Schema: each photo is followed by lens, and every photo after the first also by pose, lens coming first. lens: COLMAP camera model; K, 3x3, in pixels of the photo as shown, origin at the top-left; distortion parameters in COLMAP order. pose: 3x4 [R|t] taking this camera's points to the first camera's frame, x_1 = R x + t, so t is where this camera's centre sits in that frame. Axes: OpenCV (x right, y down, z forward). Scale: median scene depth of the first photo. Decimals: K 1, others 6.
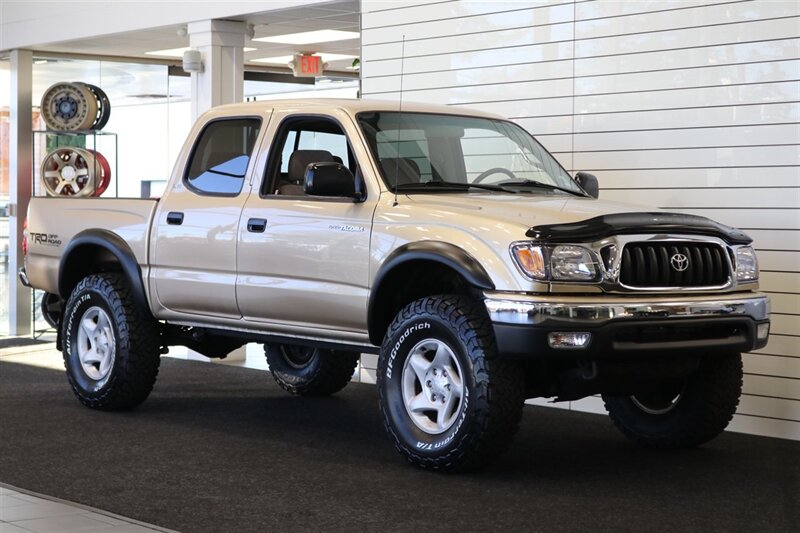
lens RADIAL K [[1822.0, 0, 400.0], [0, 1822.0, 266.5], [0, 0, 1]] dist [0.021854, 0.281326]
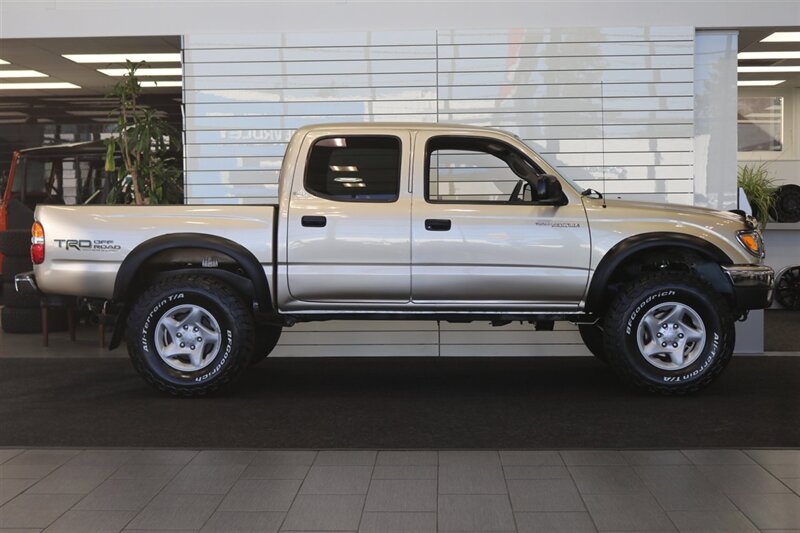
lens RADIAL K [[833.9, 0, 400.0], [0, 833.9, 266.5], [0, 0, 1]] dist [0.000111, 0.001690]
pose [[0.634595, -0.063625, 0.770222, -0.461490], [0.036086, 0.997958, 0.052705, -0.022070], [-0.772002, -0.005652, 0.635595, 0.573043]]
